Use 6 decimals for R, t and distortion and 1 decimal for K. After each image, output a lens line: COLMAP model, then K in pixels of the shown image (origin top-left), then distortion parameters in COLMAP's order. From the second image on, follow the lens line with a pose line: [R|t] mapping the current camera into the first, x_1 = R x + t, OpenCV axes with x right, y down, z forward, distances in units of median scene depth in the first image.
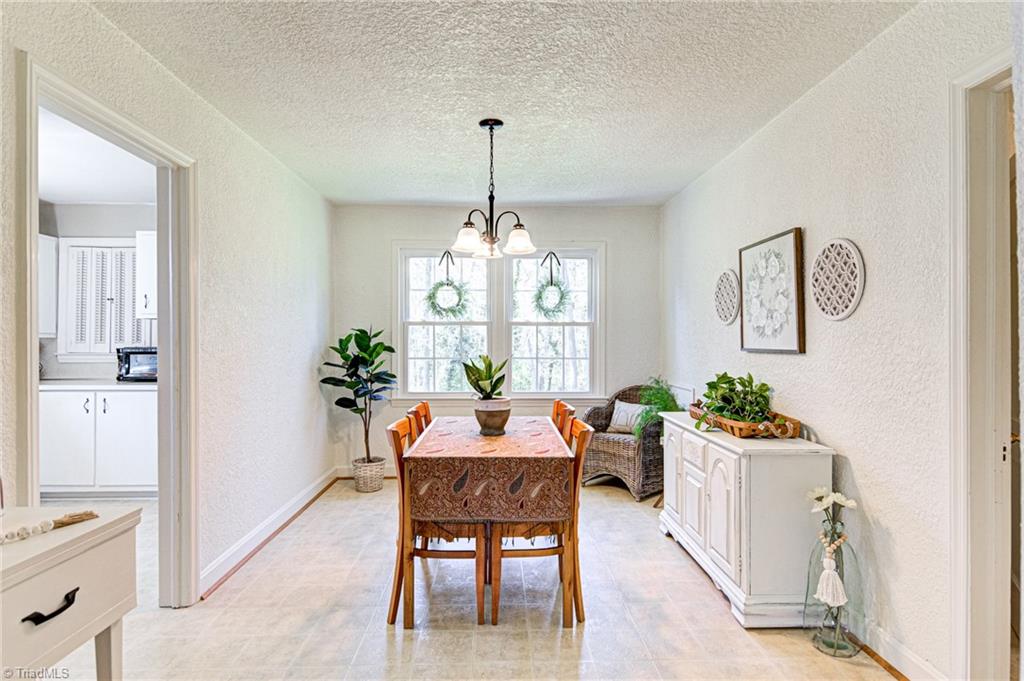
lens RADIAL K [[537.7, 0, 512.0], [0, 537.7, 340.5], [0, 0, 1]] dist [-0.002906, -0.001438]
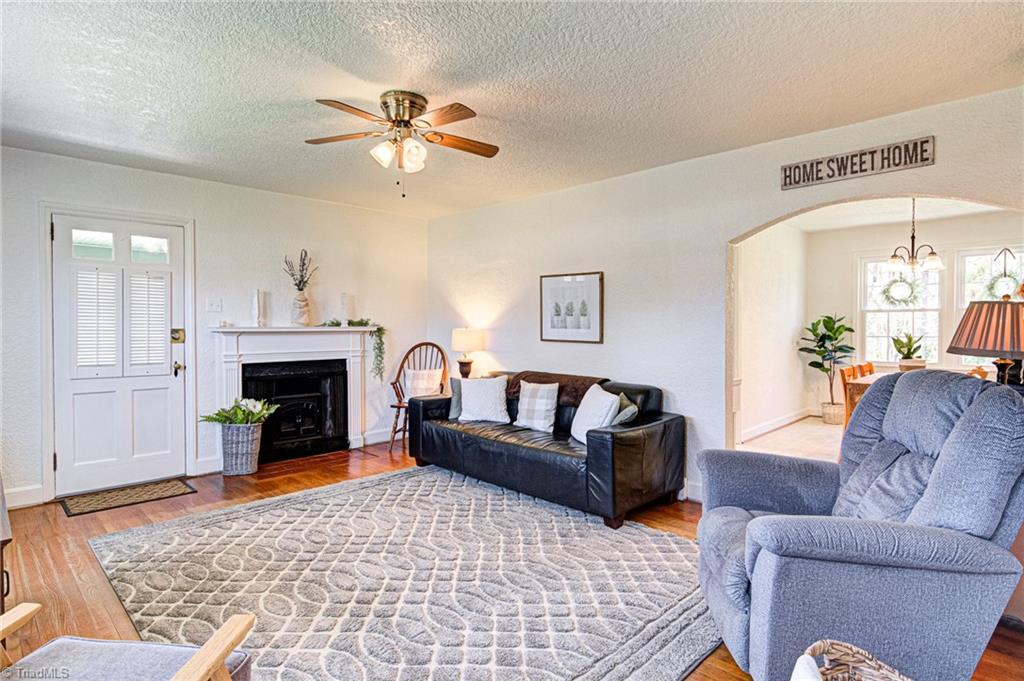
lens RADIAL K [[533.8, 0, 511.2], [0, 533.8, 333.0], [0, 0, 1]] dist [-0.000702, -0.000708]
pose [[0.679695, 0.010593, -0.733419, 0.219083], [0.003603, 0.999835, 0.017780, -0.003956], [0.733486, -0.014728, 0.679545, -0.682713]]
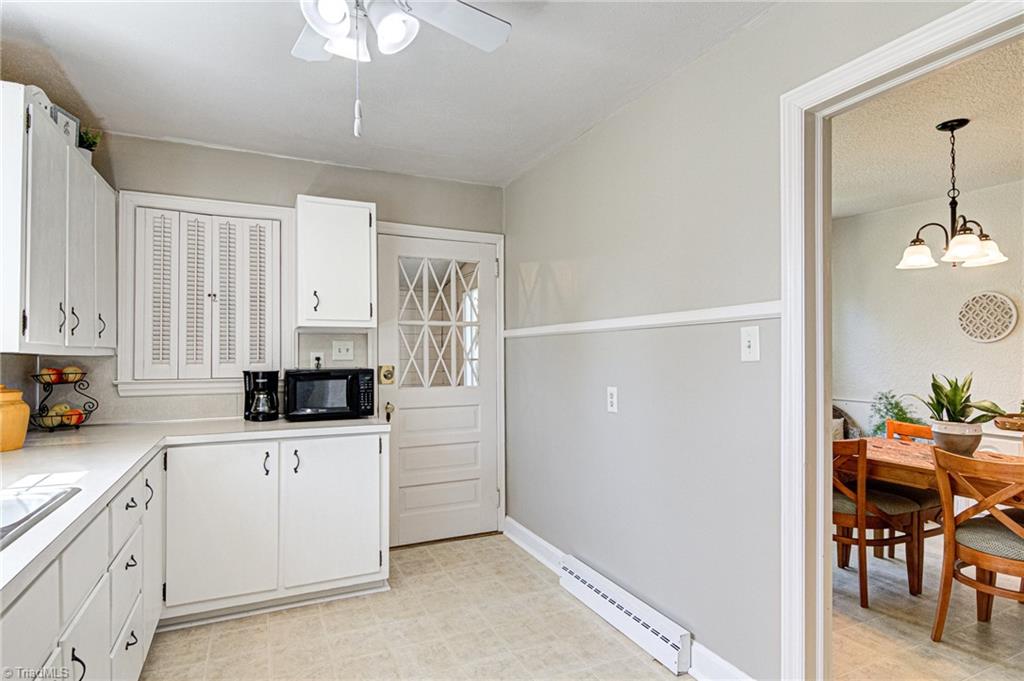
lens RADIAL K [[542.0, 0, 512.0], [0, 542.0, 349.7], [0, 0, 1]] dist [0.000089, -0.001011]
pose [[0.918285, 0.001325, 0.395917, -0.791786], [0.003009, 0.999942, -0.010325, -0.004515], [-0.395908, 0.010672, 0.918228, 0.306770]]
